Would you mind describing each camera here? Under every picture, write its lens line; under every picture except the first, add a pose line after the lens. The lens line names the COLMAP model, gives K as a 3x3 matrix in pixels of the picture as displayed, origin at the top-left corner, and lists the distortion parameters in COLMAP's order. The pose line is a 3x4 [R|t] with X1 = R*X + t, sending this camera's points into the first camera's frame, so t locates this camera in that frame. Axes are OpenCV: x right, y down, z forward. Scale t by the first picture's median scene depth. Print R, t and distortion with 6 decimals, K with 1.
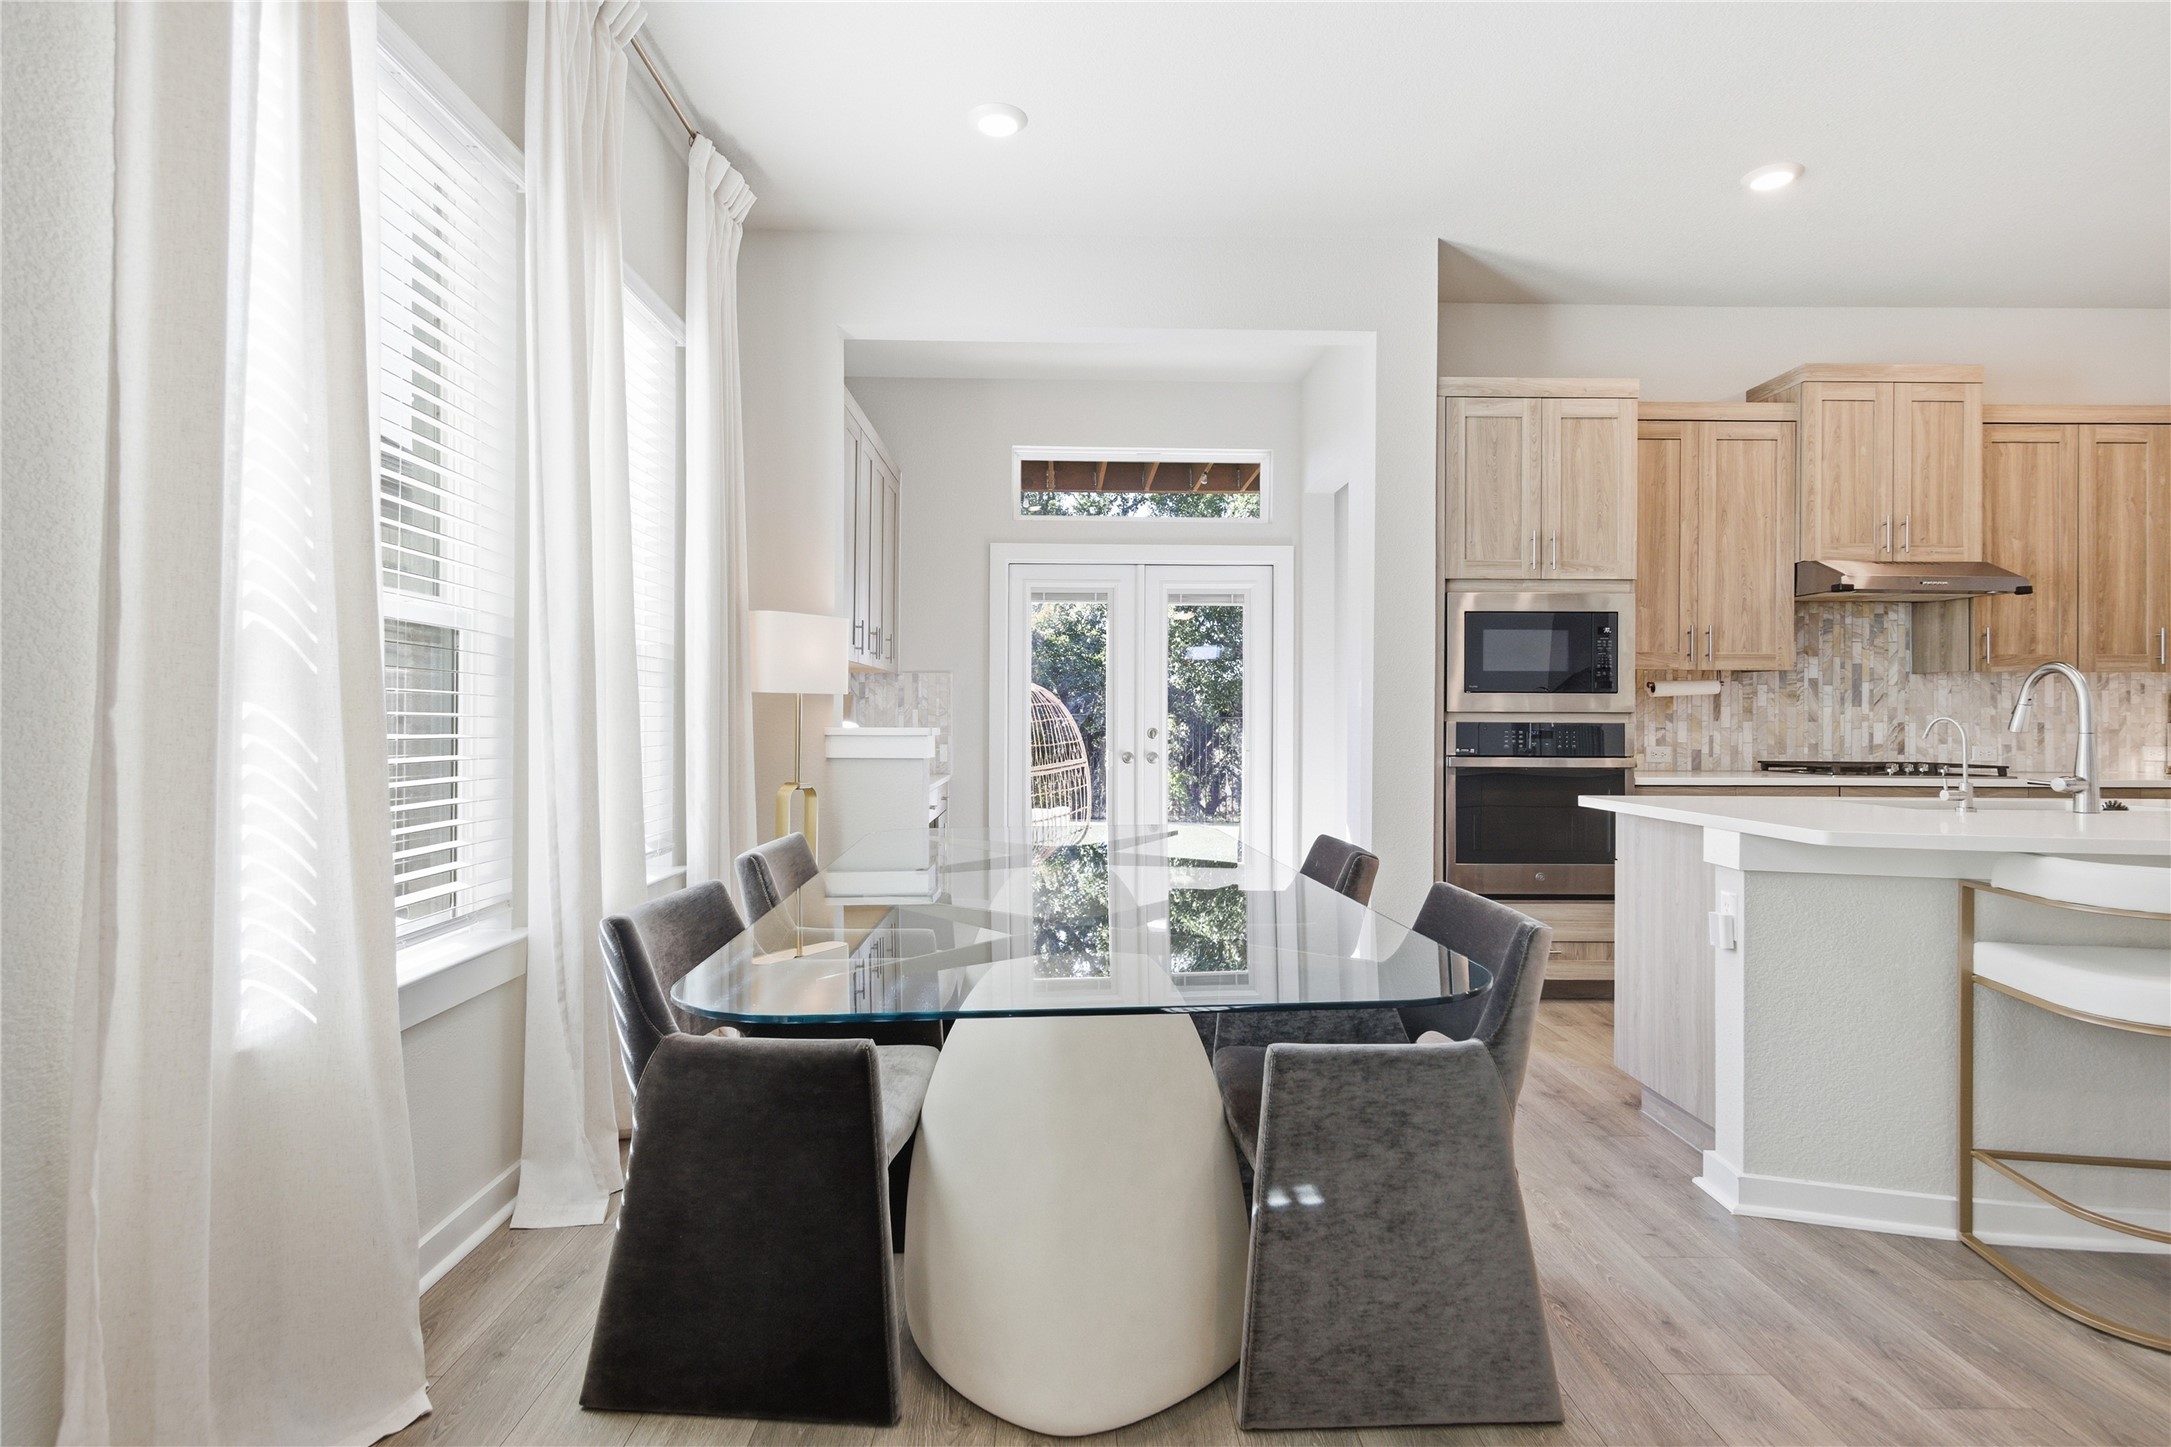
lens RADIAL K [[1082.5, 0, 1075.9], [0, 1082.5, 715.0], [0, 0, 1]] dist [-0.004150, -0.004392]
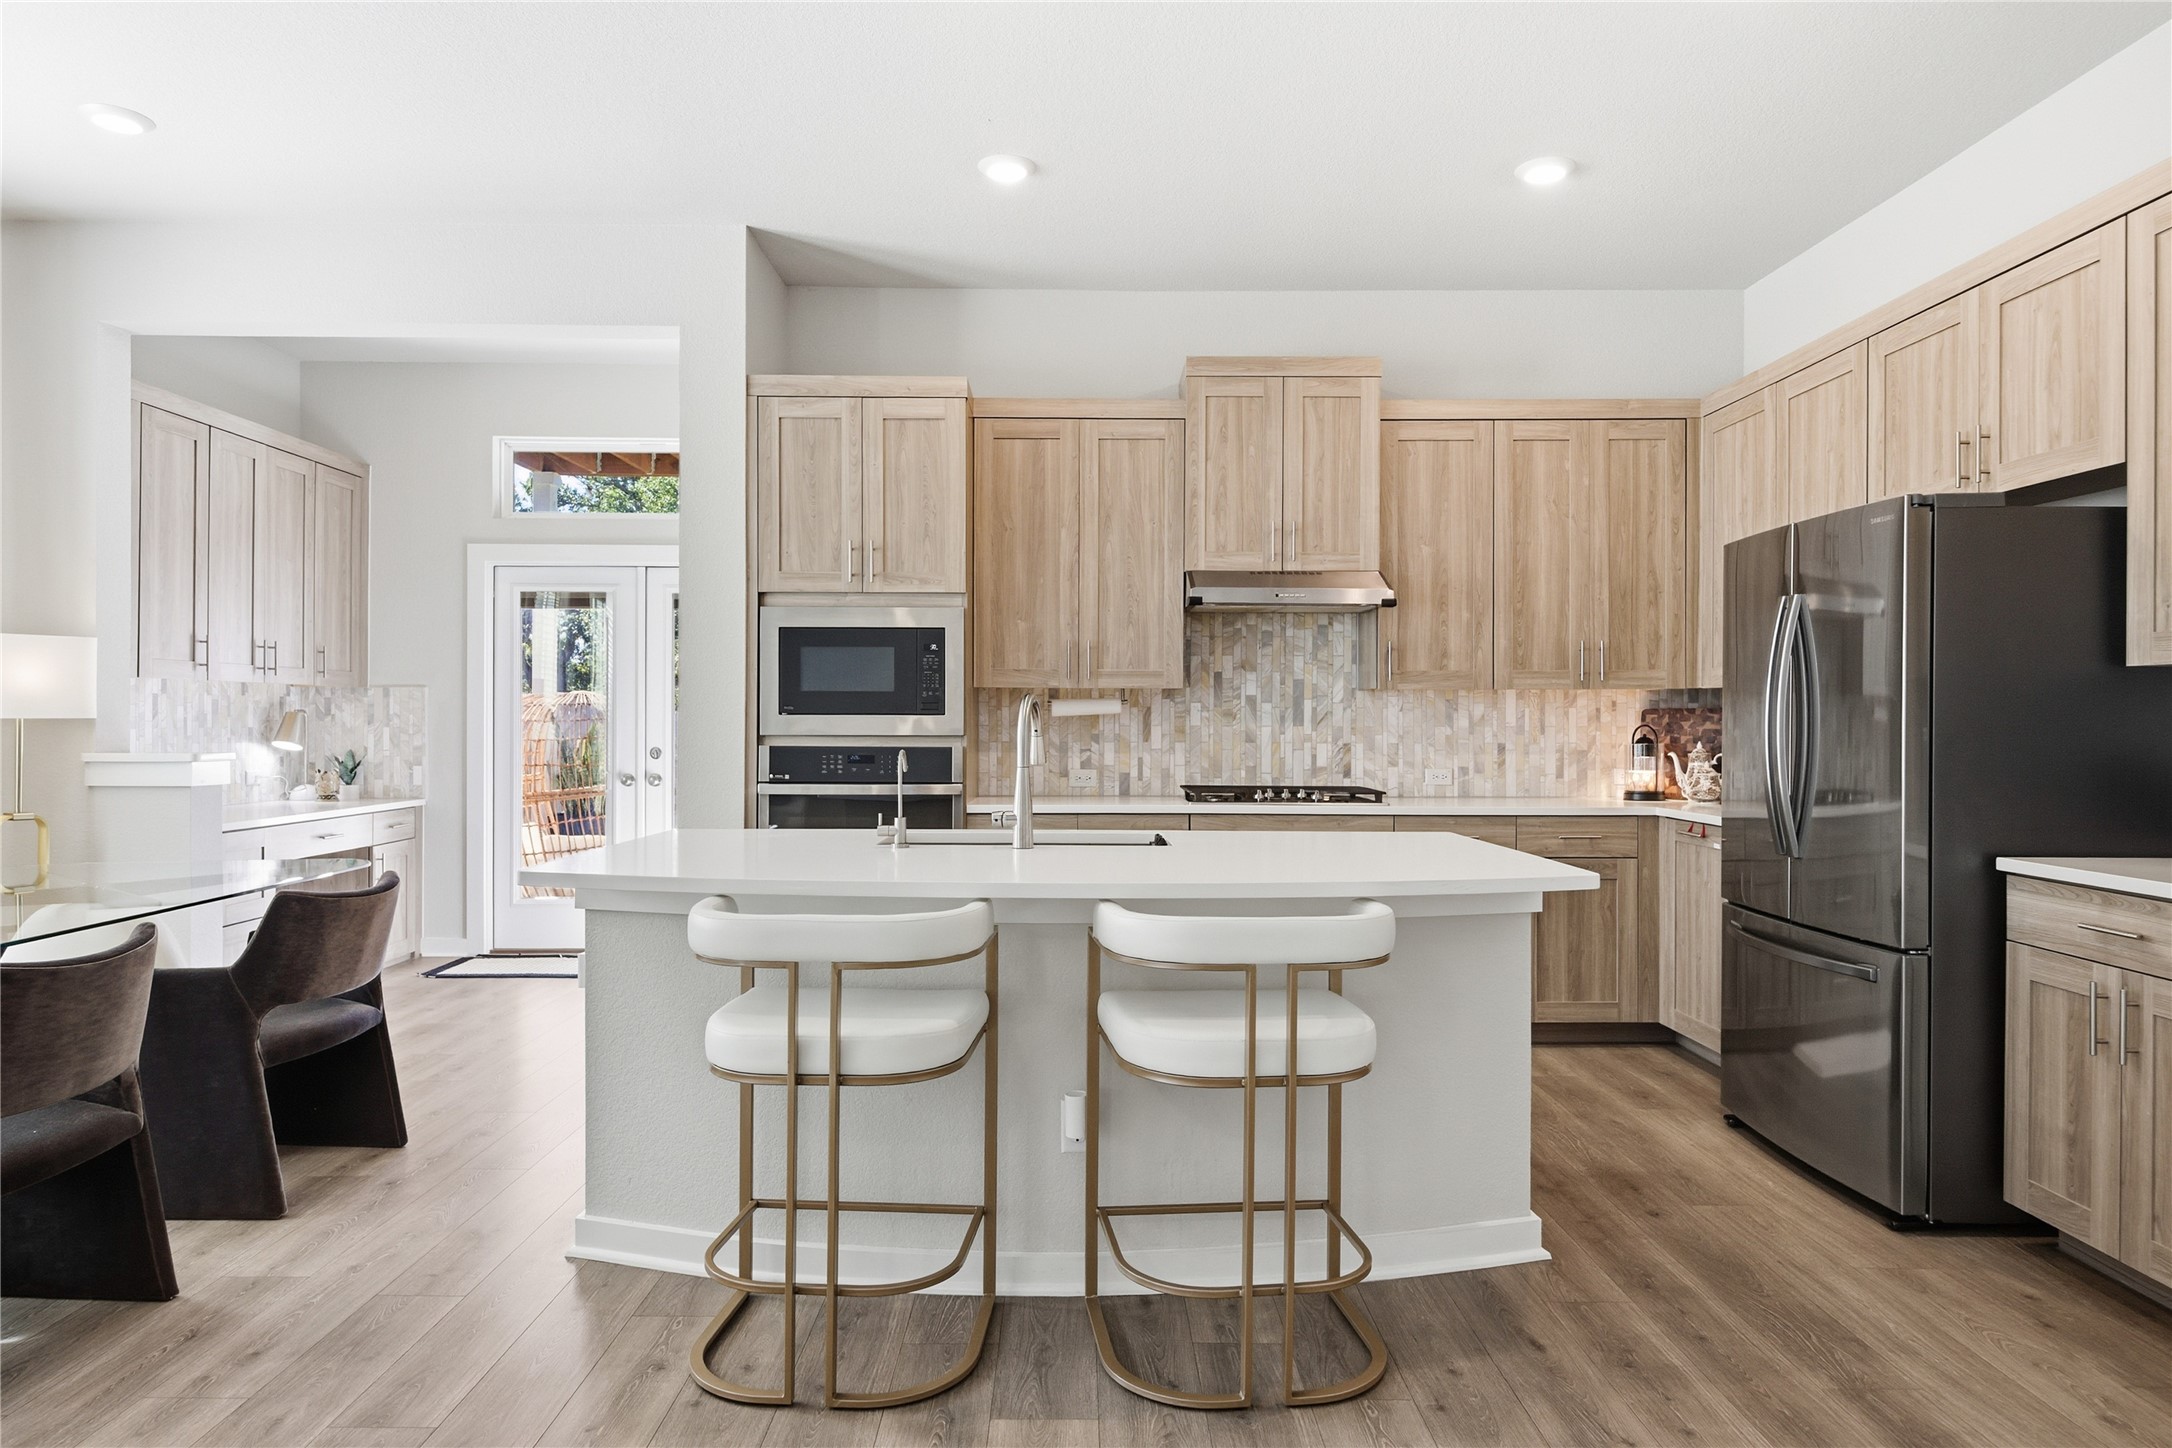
lens RADIAL K [[1268.4, 0, 1088.9], [0, 1268.4, 720.3], [0, 0, 1]] dist [0.003937, -0.006684]
pose [[0.999994, -0.001523, 0.003266, 0.581104], [0.001516, 0.999996, 0.002206, -0.016449], [-0.003270, -0.002201, 0.999992, -0.087399]]
